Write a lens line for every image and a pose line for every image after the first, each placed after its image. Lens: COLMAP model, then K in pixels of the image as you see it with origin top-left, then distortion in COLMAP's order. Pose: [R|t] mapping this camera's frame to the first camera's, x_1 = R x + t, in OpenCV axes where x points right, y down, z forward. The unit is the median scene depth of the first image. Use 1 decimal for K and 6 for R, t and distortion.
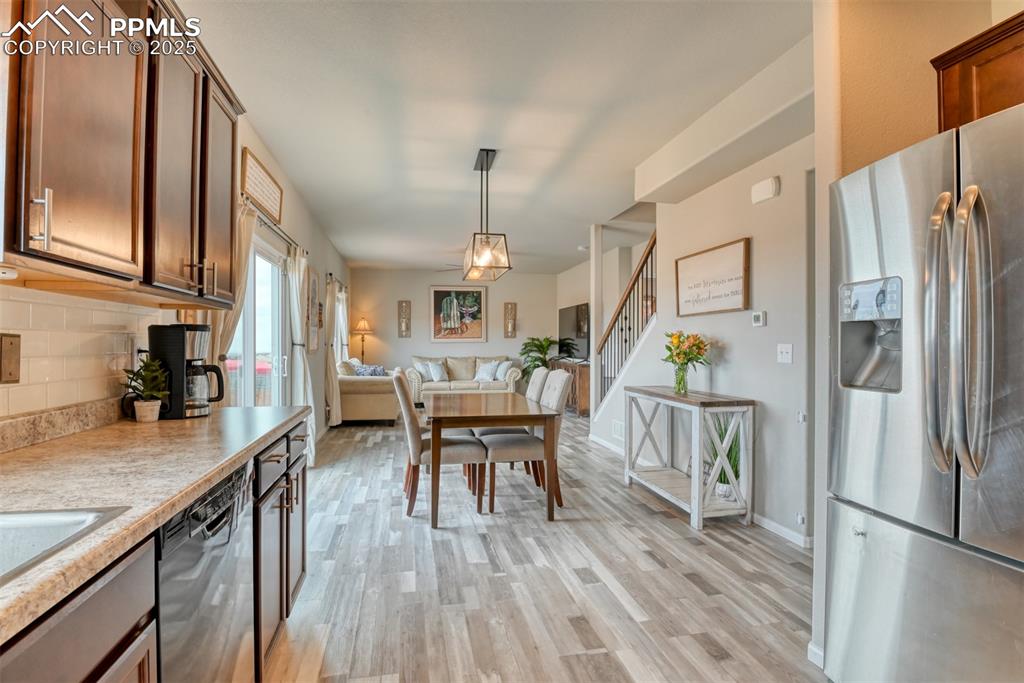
lens RADIAL K [[504.7, 0, 512.3], [0, 504.7, 340.9], [0, 0, 1]] dist [-0.023508, -0.003559]
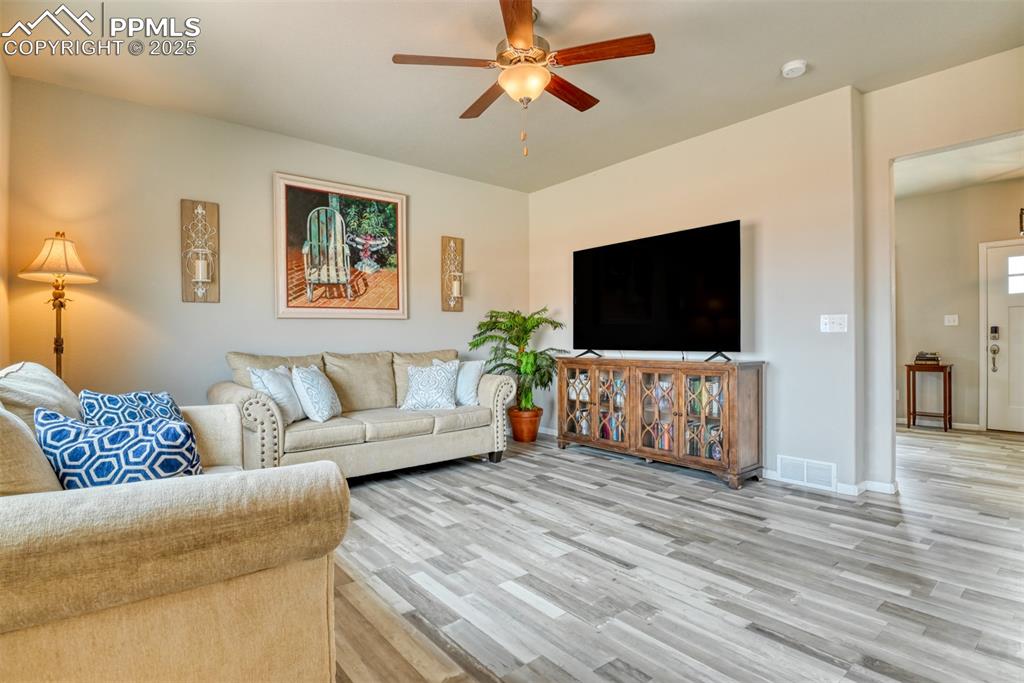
lens RADIAL K [[504.7, 0, 510.3], [0, 504.7, 343.9], [0, 0, 1]] dist [-0.023508, -0.003559]
pose [[0.887870, -0.009749, 0.459990, -0.261957], [0.005037, 0.999922, 0.011470, 0.029152], [-0.460066, -0.007867, 0.887850, 0.831660]]
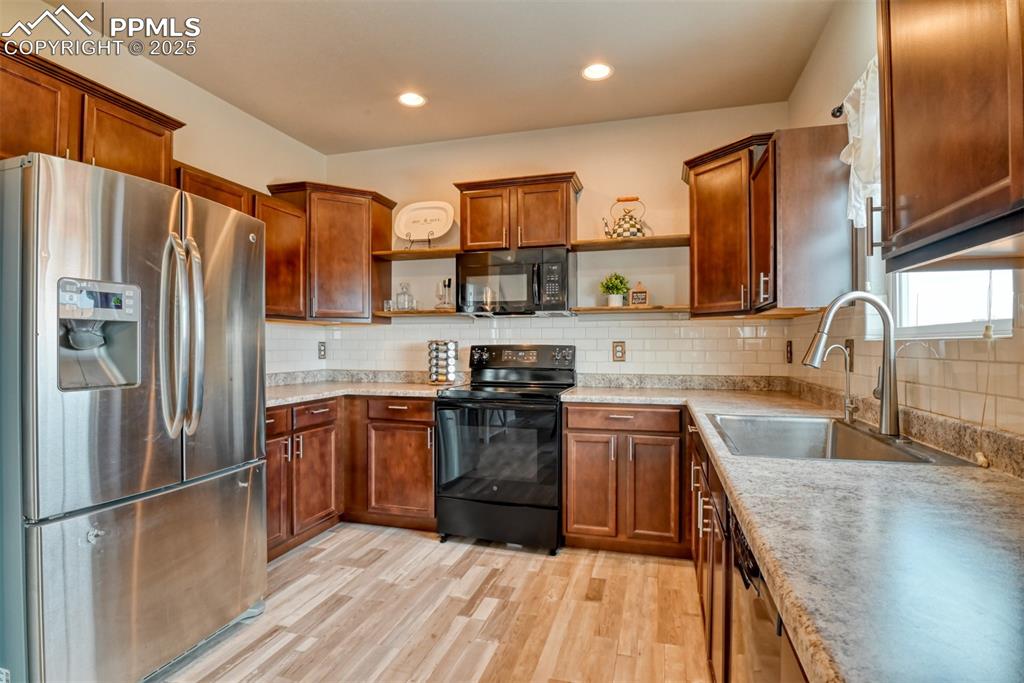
lens RADIAL K [[504.7, 0, 512.3], [0, 504.7, 342.7], [0, 0, 1]] dist [-0.023508, -0.003559]
pose [[-0.879404, -0.004980, 0.476050, -0.106475], [-0.011258, 0.999883, -0.010337, 0.002389], [-0.475943, -0.014450, -0.879357, 0.313136]]
